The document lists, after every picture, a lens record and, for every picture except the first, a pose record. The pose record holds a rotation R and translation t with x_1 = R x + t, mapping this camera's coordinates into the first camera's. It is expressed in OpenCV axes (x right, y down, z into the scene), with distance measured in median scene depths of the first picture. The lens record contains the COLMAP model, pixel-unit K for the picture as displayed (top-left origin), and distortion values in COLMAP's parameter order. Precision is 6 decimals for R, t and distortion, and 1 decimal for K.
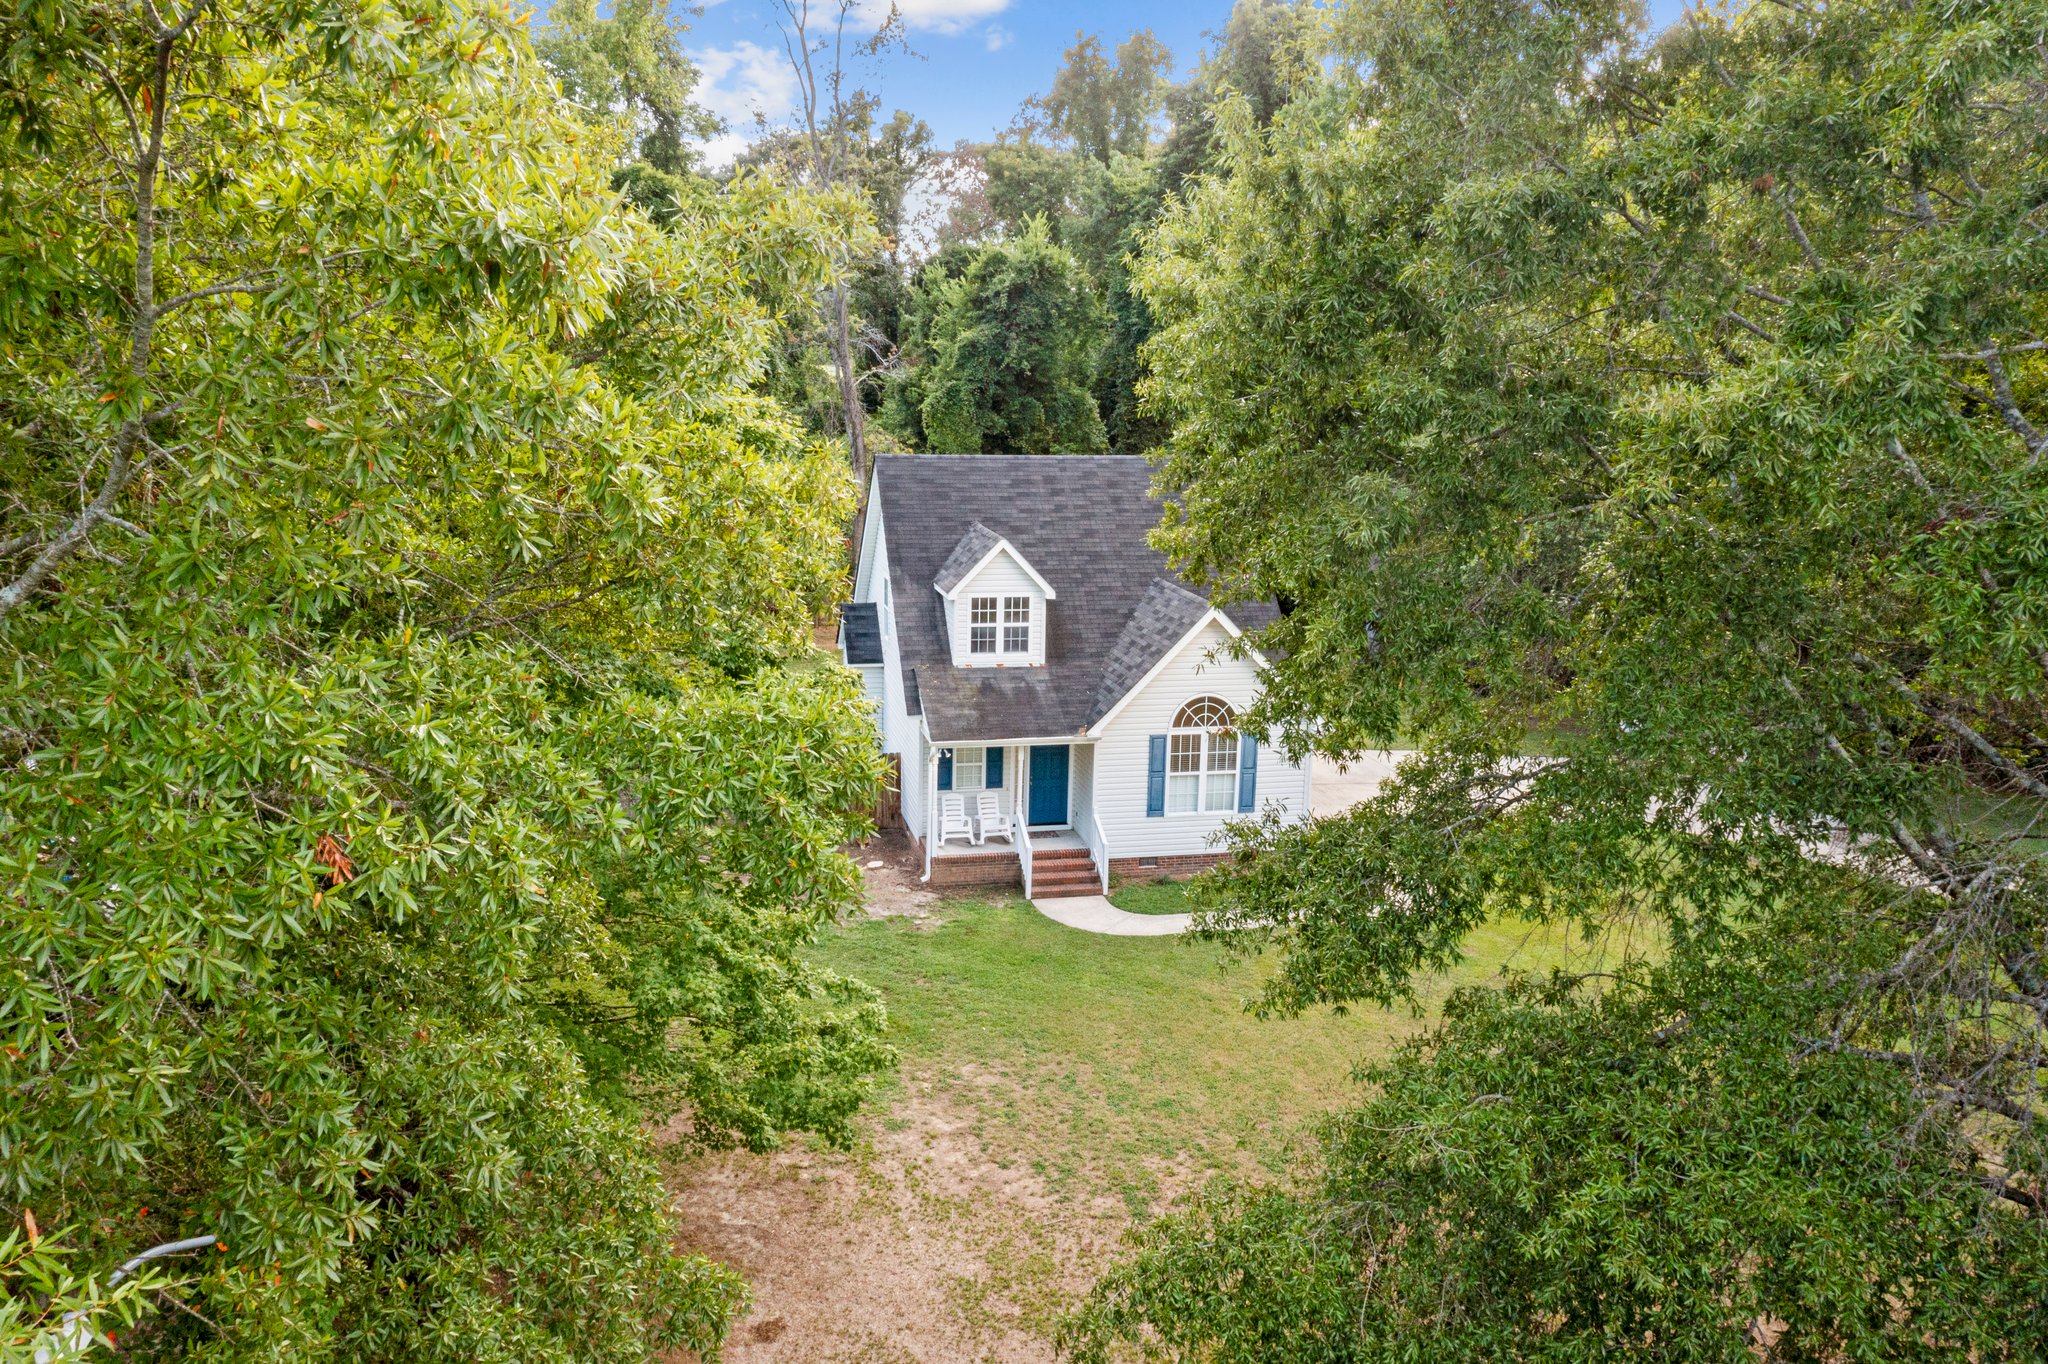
lens RADIAL K [[1633.1, 0, 1017.6], [0, 1633.1, 690.5], [0, 0, 1]] dist [-0.004284, 0.000038]
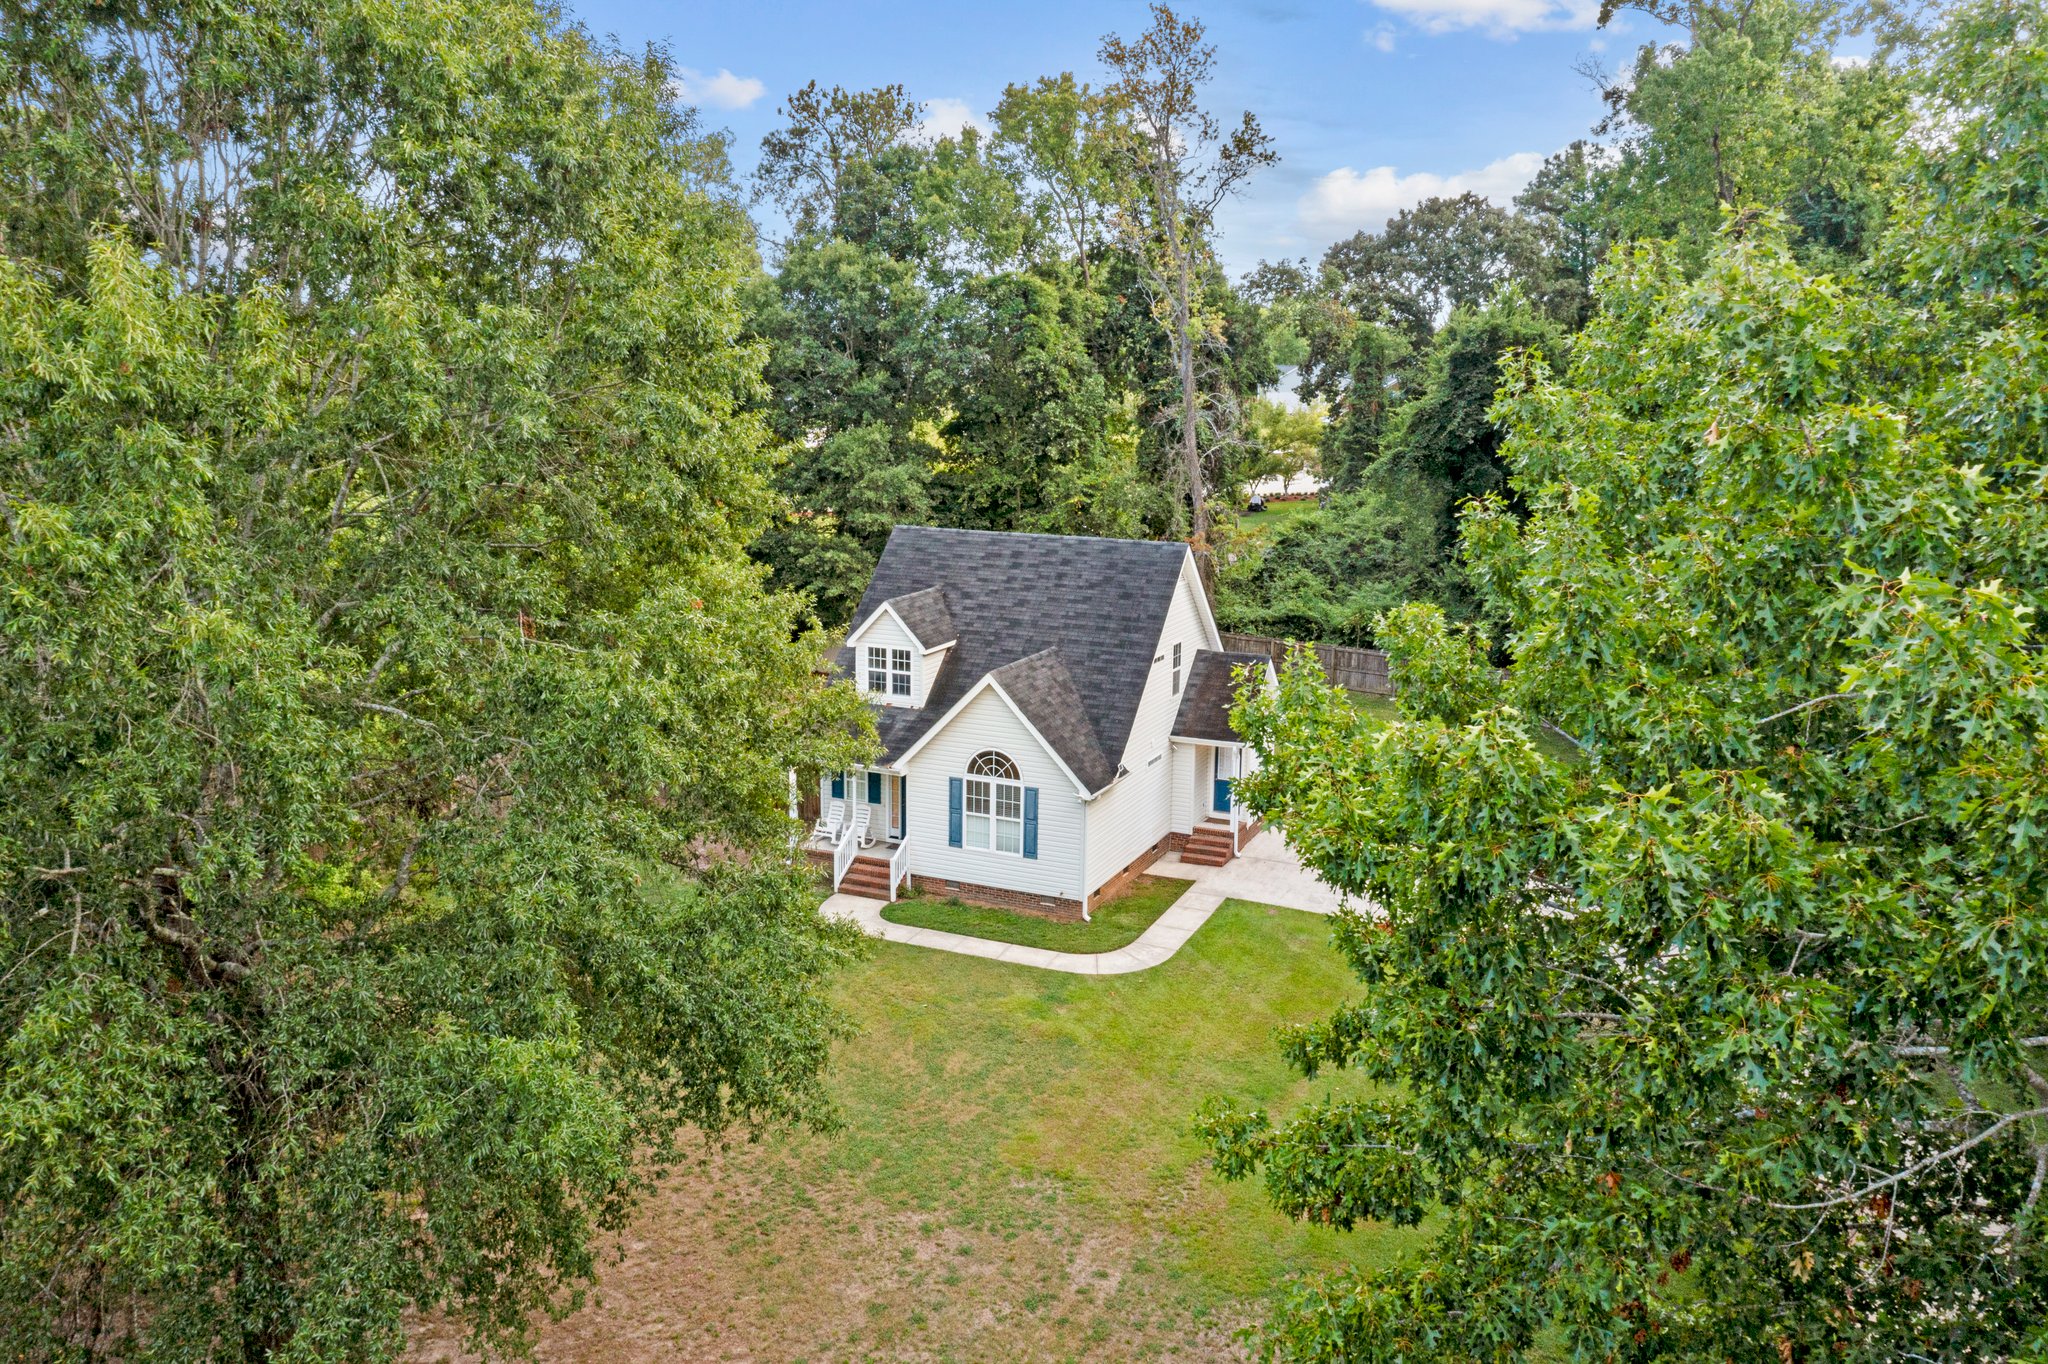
lens RADIAL K [[1633.1, 0, 1040.2], [0, 1633.1, 676.2], [0, 0, 1]] dist [-0.004284, 0.000038]
pose [[0.805693, 0.109494, -0.582126, 0.804204], [-0.123185, 0.992252, 0.016142, -0.071094], [0.579383, 0.058704, 0.812939, 0.073560]]
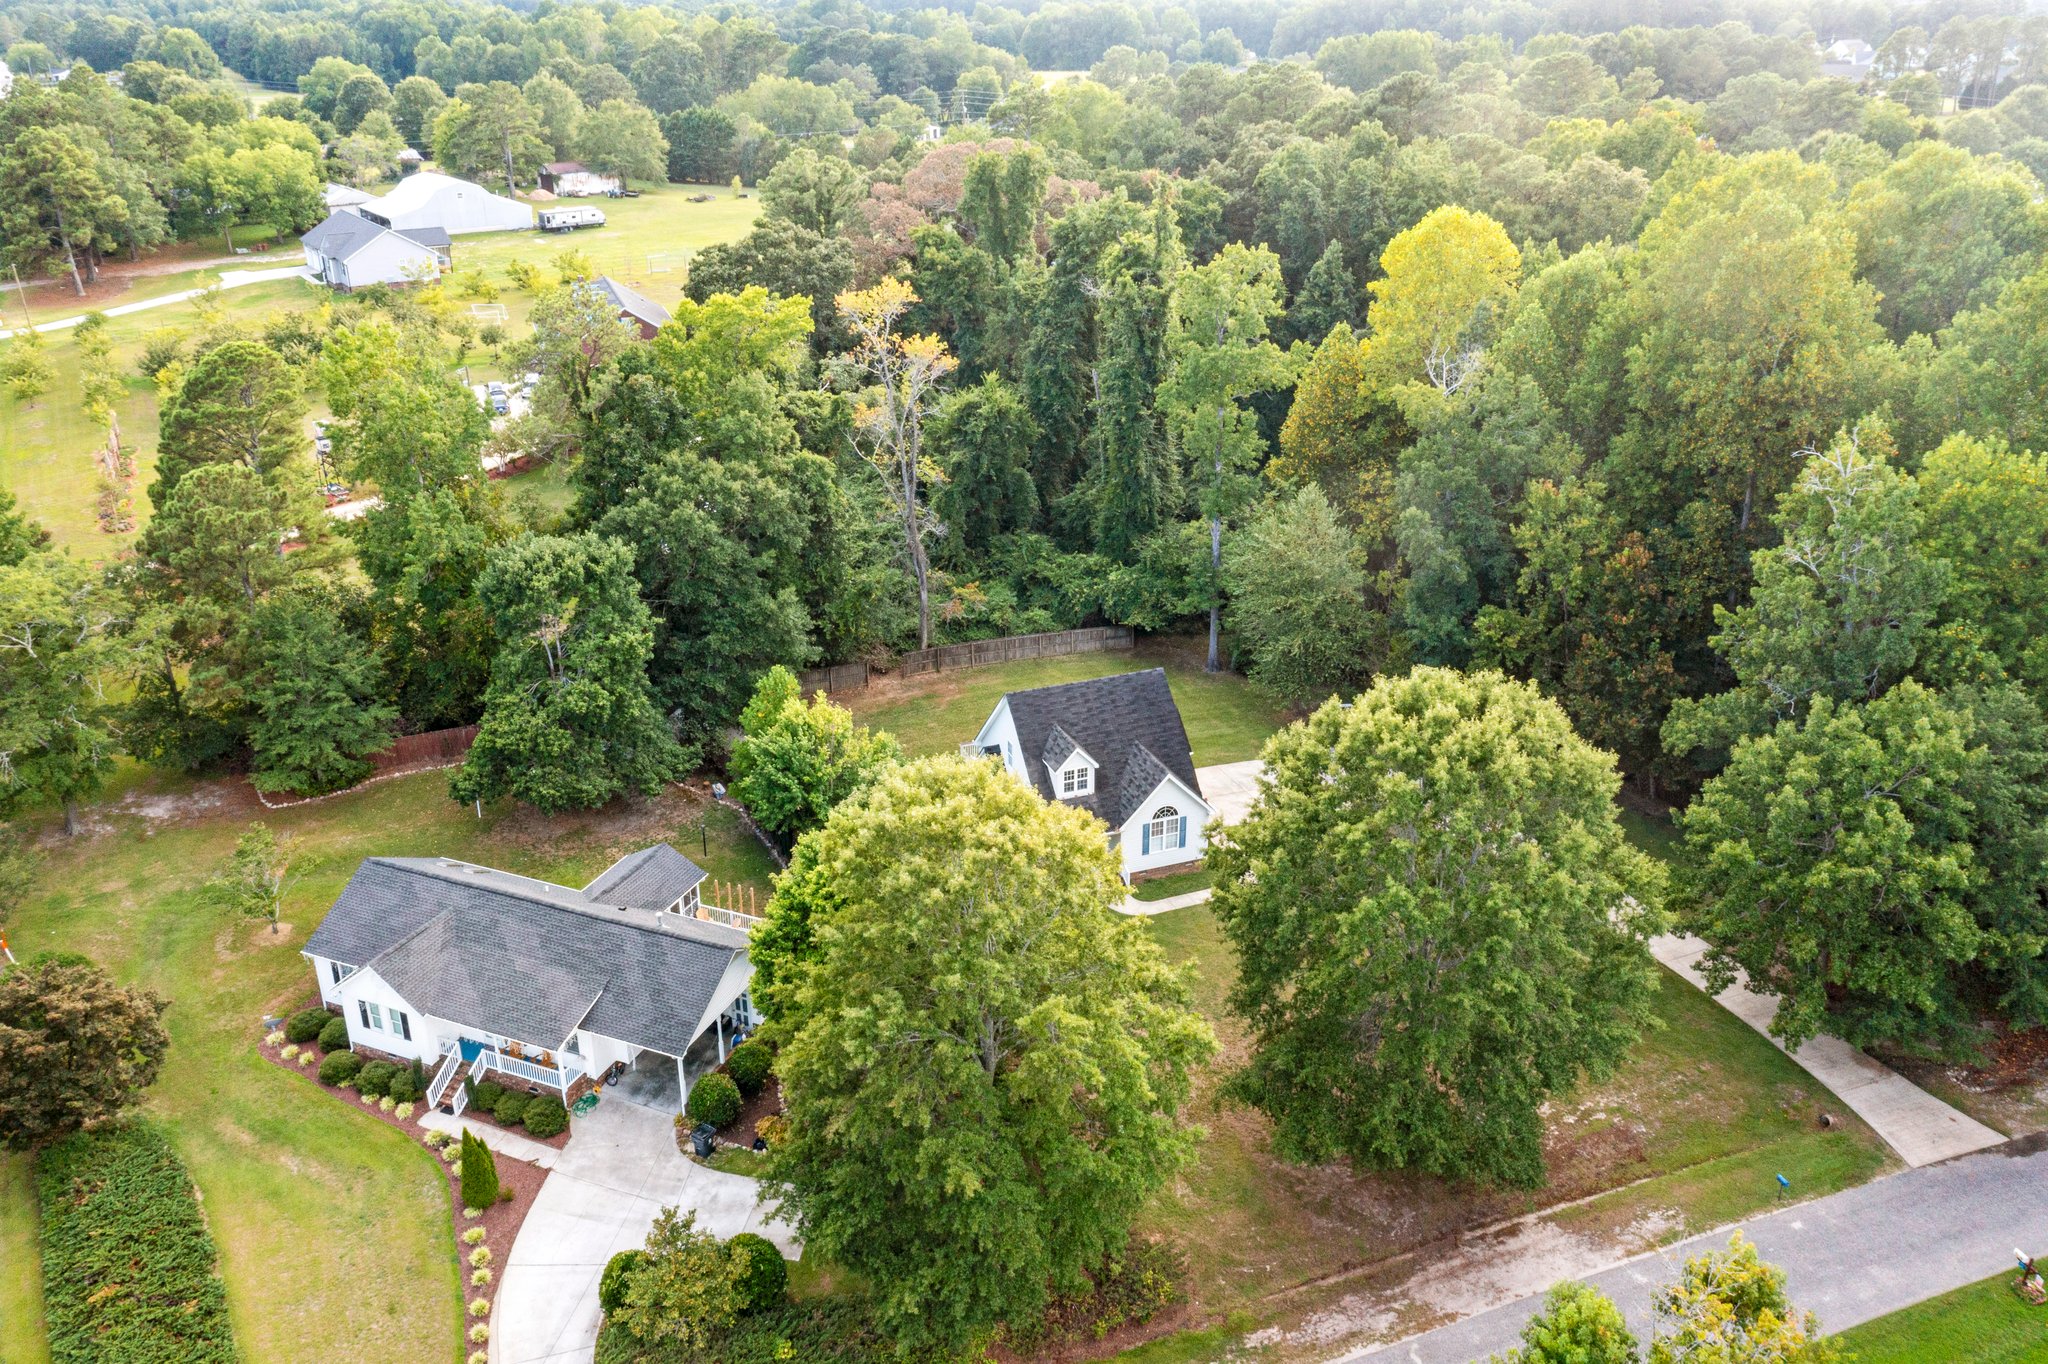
lens RADIAL K [[1633.1, 0, 990.3], [0, 1633.1, 690.8], [0, 0, 1]] dist [-0.004284, 0.000038]
pose [[0.991196, -0.084038, 0.102313, -0.367668], [0.060009, 0.973959, 0.218638, -0.695978], [-0.118023, -0.210573, 0.970428, -1.253529]]
